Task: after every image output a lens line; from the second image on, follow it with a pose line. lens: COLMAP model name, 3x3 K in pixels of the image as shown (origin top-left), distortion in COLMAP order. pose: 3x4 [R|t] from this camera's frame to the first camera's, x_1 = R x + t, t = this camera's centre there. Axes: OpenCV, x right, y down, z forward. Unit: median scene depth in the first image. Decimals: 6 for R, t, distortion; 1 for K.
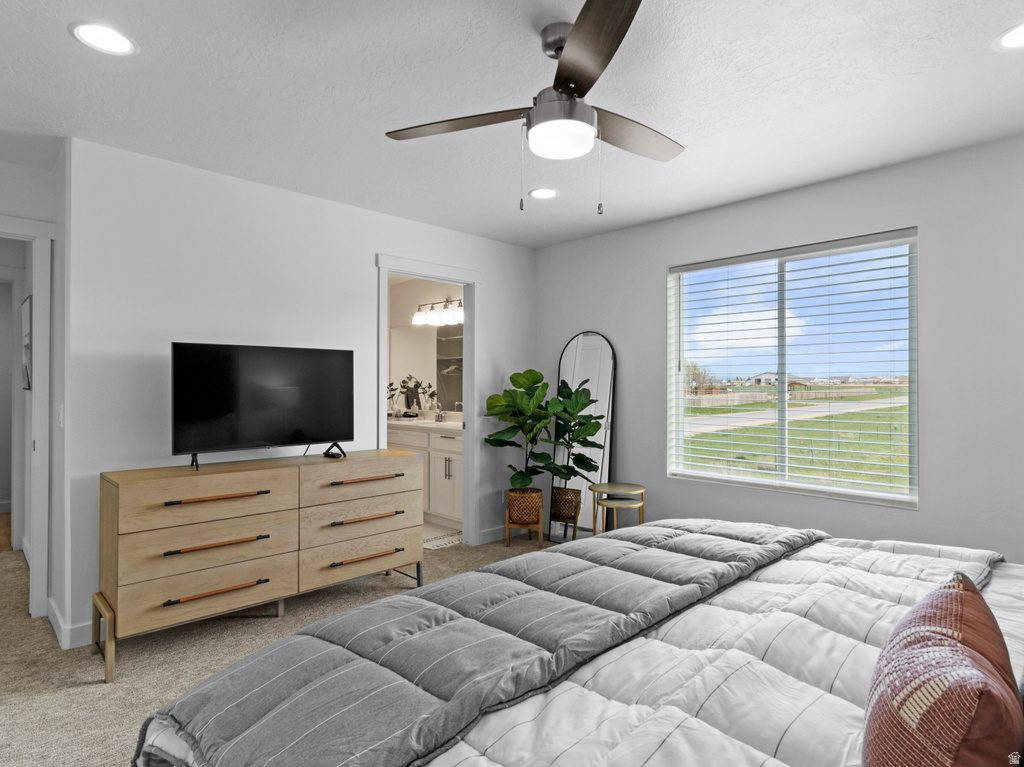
lens RADIAL K [[558.0, 0, 518.9], [0, 558.0, 383.2], [0, 0, 1]] dist [0.000969, 0.000010]
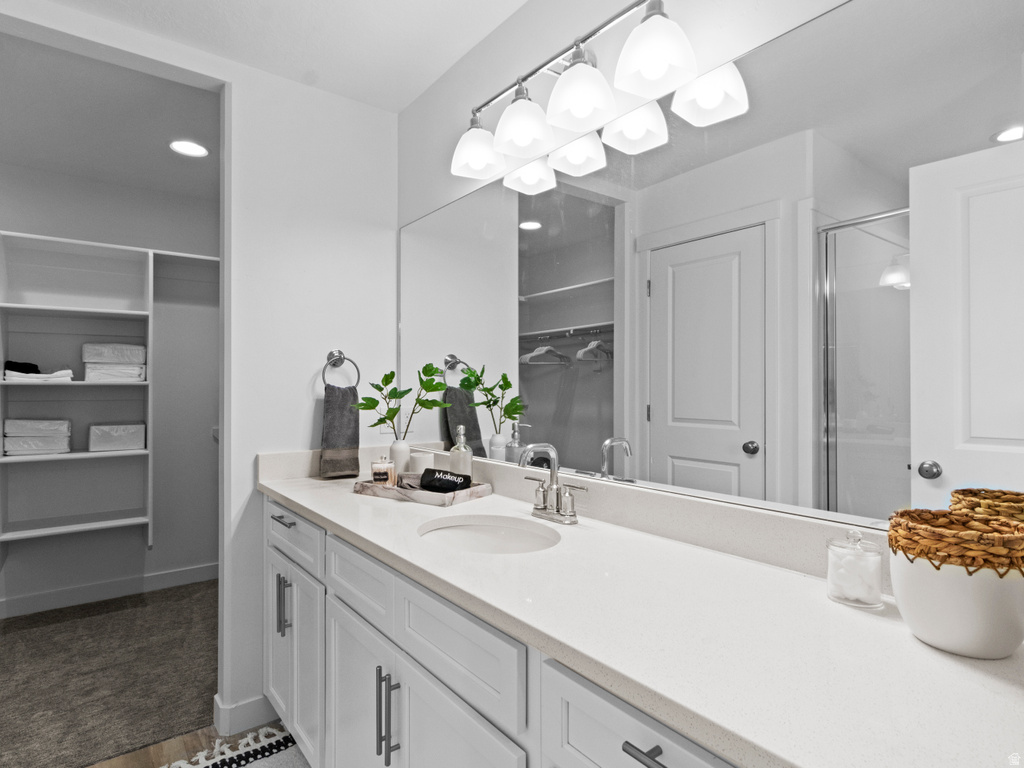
lens RADIAL K [[558.0, 0, 518.9], [0, 558.0, 383.7], [0, 0, 1]] dist [0.000969, 0.000010]
pose [[0.994948, -0.002371, -0.100368, -0.118454], [0.001865, 0.999985, -0.005141, 0.007195], [0.100379, 0.004928, 0.994937, 0.664079]]
